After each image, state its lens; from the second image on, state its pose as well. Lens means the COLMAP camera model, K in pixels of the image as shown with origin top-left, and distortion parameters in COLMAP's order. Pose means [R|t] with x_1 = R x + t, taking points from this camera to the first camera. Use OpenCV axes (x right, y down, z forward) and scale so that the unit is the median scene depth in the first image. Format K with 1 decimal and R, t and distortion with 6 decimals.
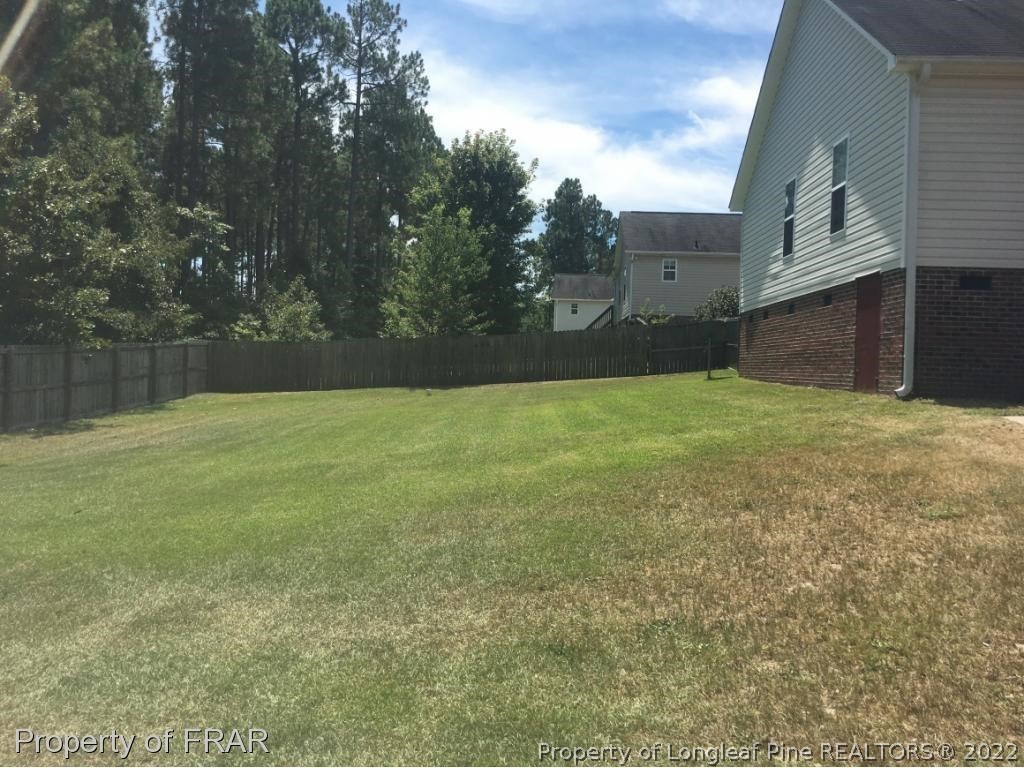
lens RADIAL K [[867.6, 0, 514.1], [0, 867.6, 381.3], [0, 0, 1]] dist [0.075431, -0.098304]
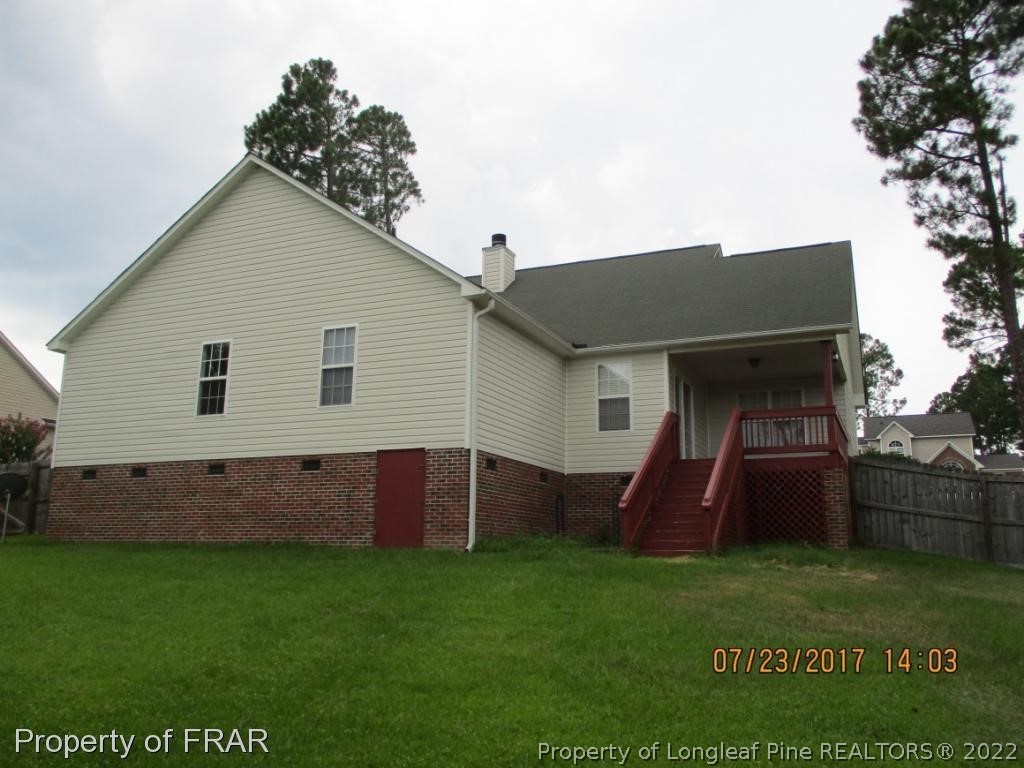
lens RADIAL K [[875.9, 0, 509.0], [0, 875.9, 360.7], [0, 0, 1]] dist [-0.048546, 0.003680]
pose [[0.362072, 0.193037, 0.911943, -0.584629], [0.012864, 0.977195, -0.211956, 0.011838], [-0.932061, 0.088475, 0.351332, 0.409984]]
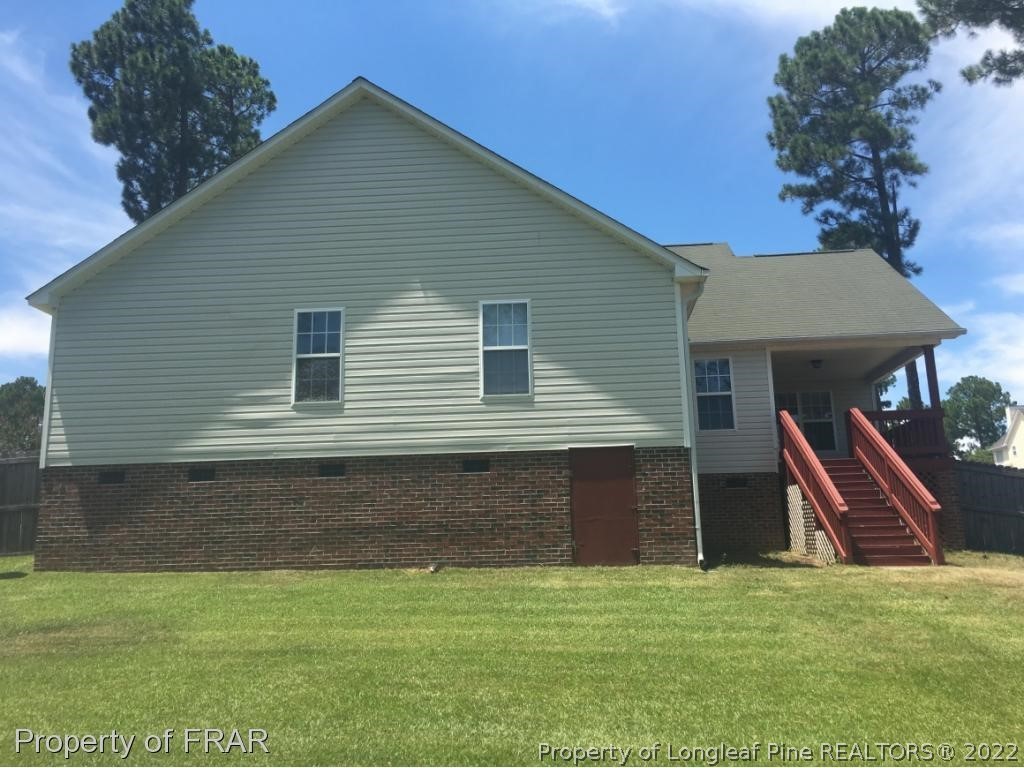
lens RADIAL K [[867.6, 0, 533.5], [0, 867.6, 381.3], [0, 0, 1]] dist [0.075431, -0.098304]
pose [[0.020887, 0.172131, 0.984853, -0.561282], [0.039775, 0.984145, -0.172850, -0.023104], [-0.998990, 0.042783, 0.013709, 0.979950]]
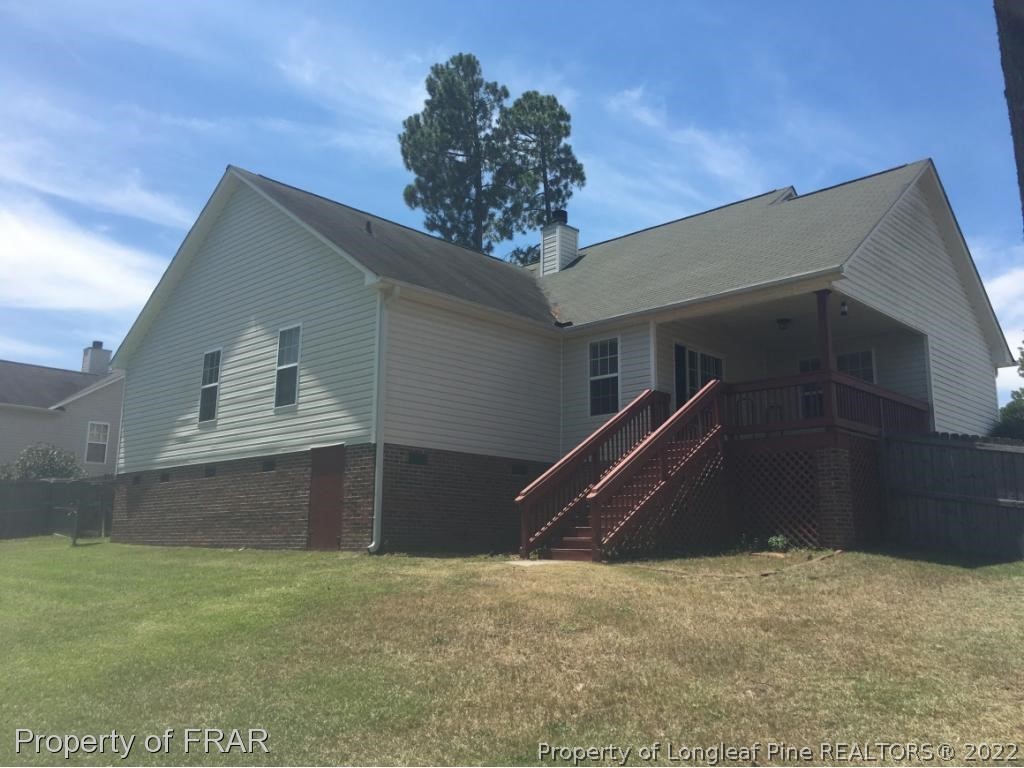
lens RADIAL K [[867.6, 0, 528.6], [0, 867.6, 381.1], [0, 0, 1]] dist [0.075431, -0.098304]
pose [[0.656503, 0.124151, 0.744037, -0.265027], [0.019456, 0.983248, -0.181234, 0.006611], [-0.754073, 0.133456, 0.643089, 0.046952]]
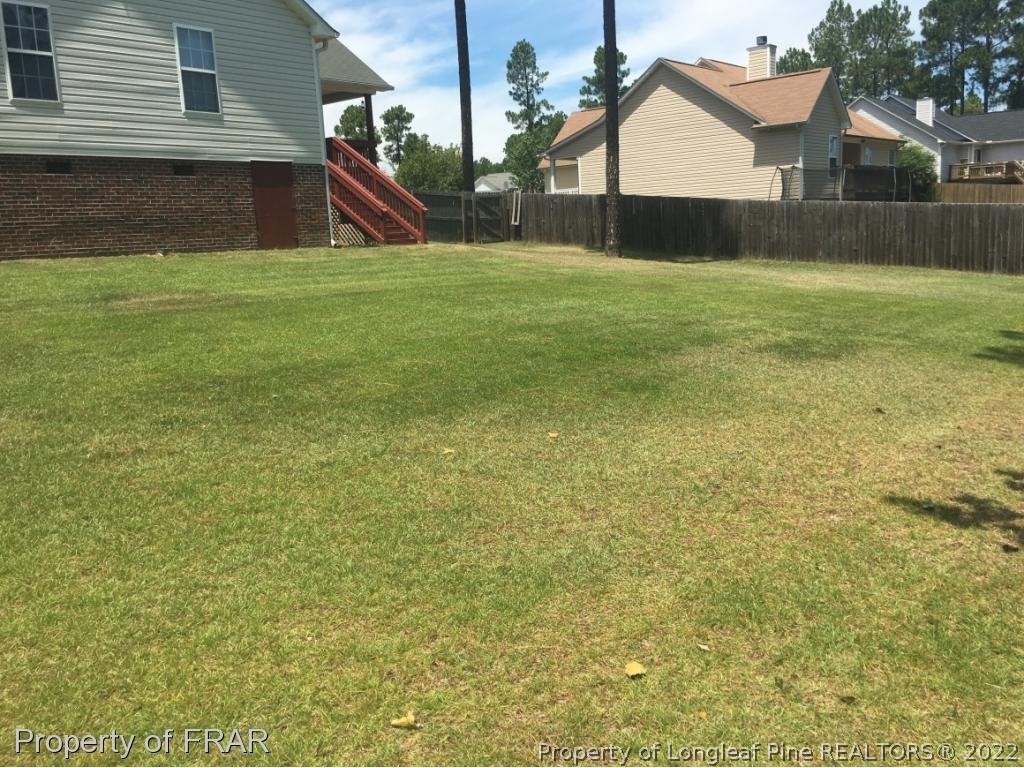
lens RADIAL K [[867.6, 0, 516.8], [0, 867.6, 375.3], [0, 0, 1]] dist [0.075431, -0.098304]
pose [[-0.795588, -0.091000, 0.598965, -0.688334], [0.035616, 0.979920, 0.196185, -0.044918], [-0.604791, 0.177415, -0.776371, 1.740149]]
